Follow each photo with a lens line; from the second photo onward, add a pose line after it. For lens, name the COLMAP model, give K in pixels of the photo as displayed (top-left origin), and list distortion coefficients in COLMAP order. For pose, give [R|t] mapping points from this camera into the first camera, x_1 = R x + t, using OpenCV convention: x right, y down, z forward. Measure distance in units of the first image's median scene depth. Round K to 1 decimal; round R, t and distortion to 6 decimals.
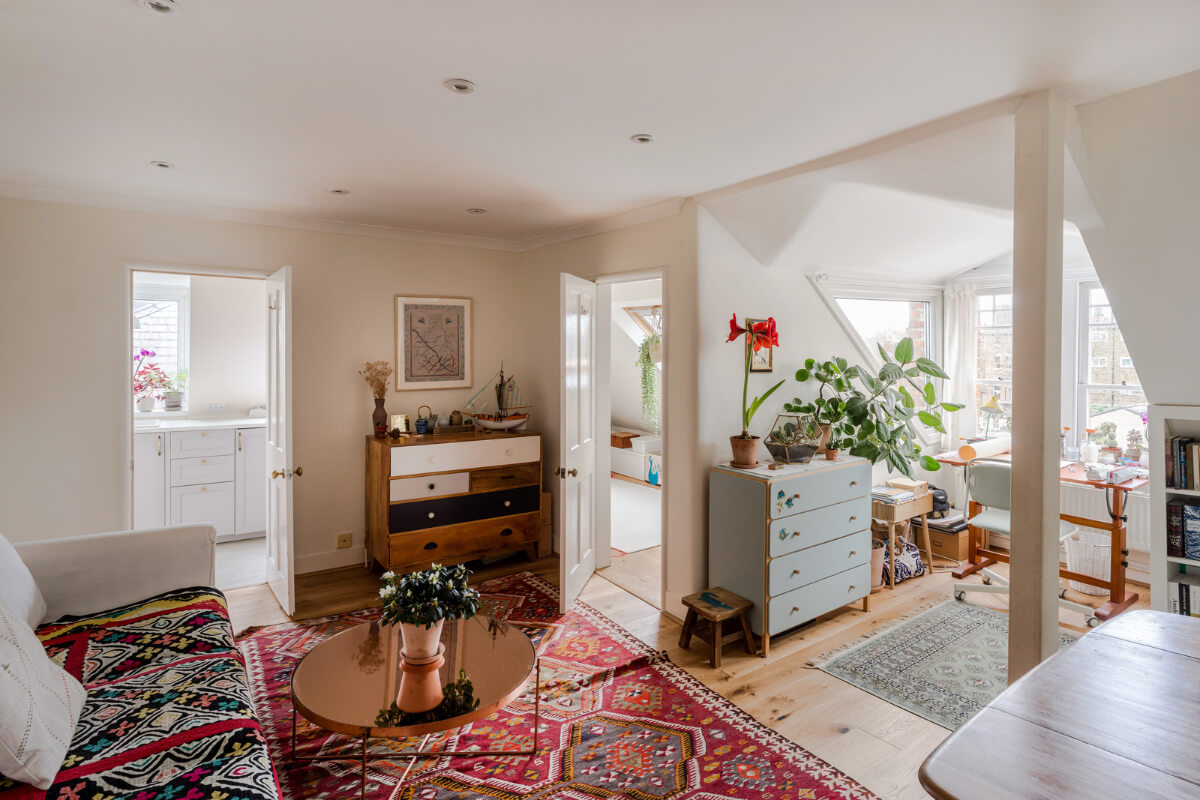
lens RADIAL K [[684.6, 0, 652.7], [0, 684.6, 332.7], [0, 0, 1]] dist [-0.010259, 0.002497]
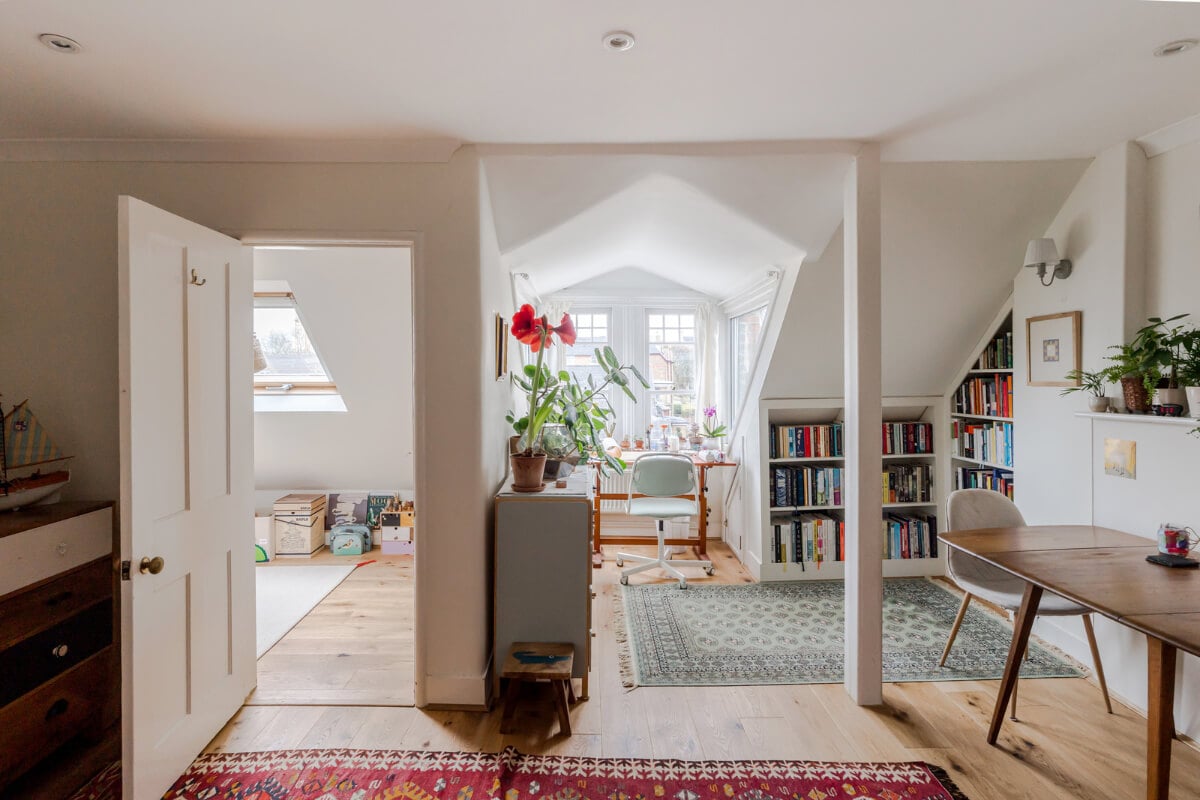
lens RADIAL K [[647.4, 0, 606.3], [0, 647.4, 405.7], [0, 0, 1]] dist [0.054111, 0.001286]
pose [[0.583658, -0.044547, 0.810777, -0.469243], [-0.012129, 0.997904, 0.063560, 0.039443], [-0.811909, -0.046932, 0.581895, 0.481014]]
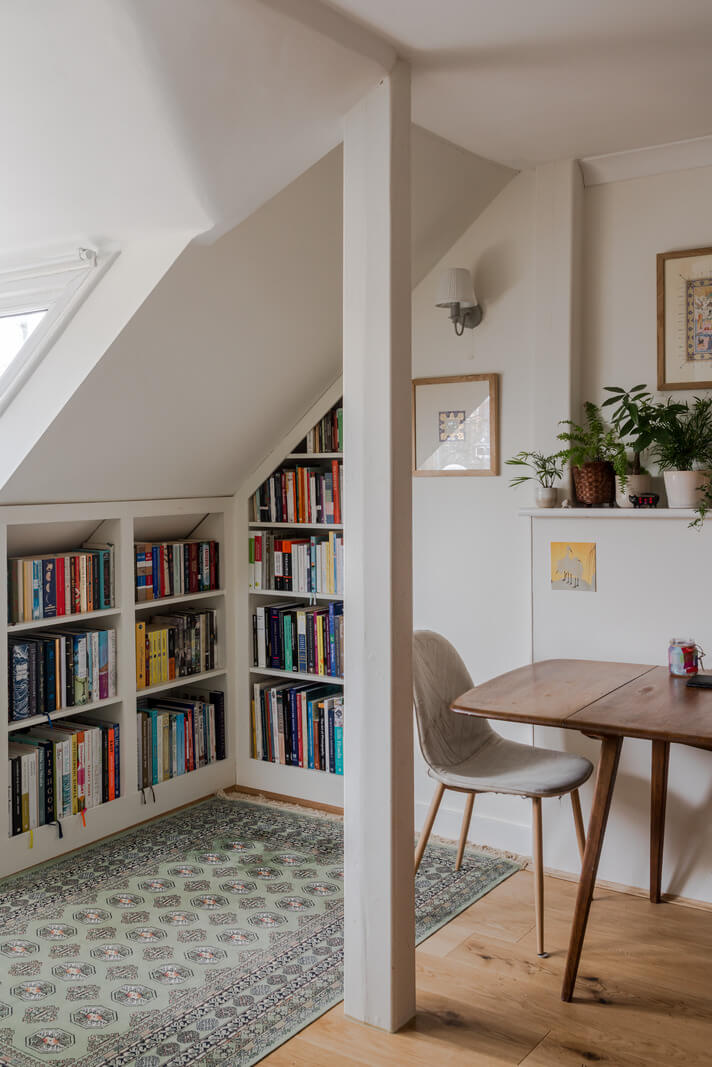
lens RADIAL K [[1082.7, 0, 343.3], [0, 1082.7, 488.3], [0, 0, 1]] dist [-0.001557, -0.008261]
pose [[-0.303985, -0.011001, 0.952613, -0.346580], [-0.023731, 0.999710, 0.003972, 0.075346], [-0.952381, -0.021399, -0.304158, 0.955987]]
